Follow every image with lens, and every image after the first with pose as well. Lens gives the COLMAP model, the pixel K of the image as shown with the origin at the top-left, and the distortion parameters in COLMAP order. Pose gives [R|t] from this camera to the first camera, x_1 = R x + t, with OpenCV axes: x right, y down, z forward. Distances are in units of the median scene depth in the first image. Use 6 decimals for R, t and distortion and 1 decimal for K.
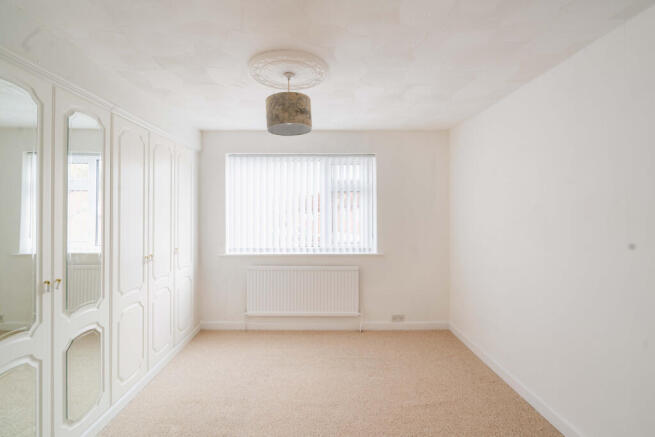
lens RADIAL K [[305.5, 0, 325.3], [0, 305.5, 210.5], [0, 0, 1]] dist [-0.000327, 0.000538]
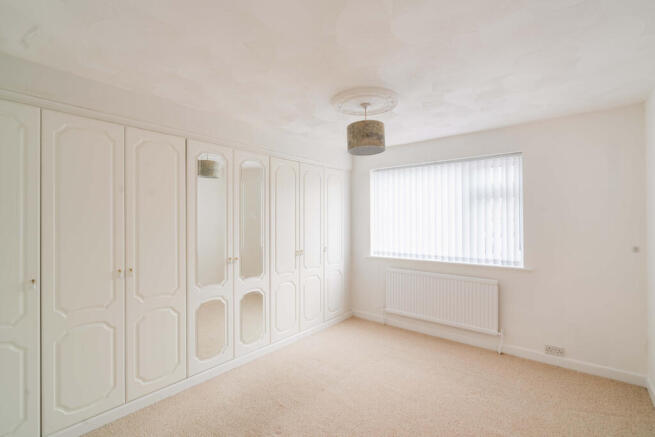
lens RADIAL K [[311.8, 0, 327.5], [0, 311.8, 218.5], [0, 0, 1]] dist [0.000045, 0.000548]
pose [[0.766111, -0.003330, -0.642699, 0.322550], [0.003880, 0.999992, -0.000557, 0.000227], [0.642696, -0.002067, 0.766118, -0.019098]]
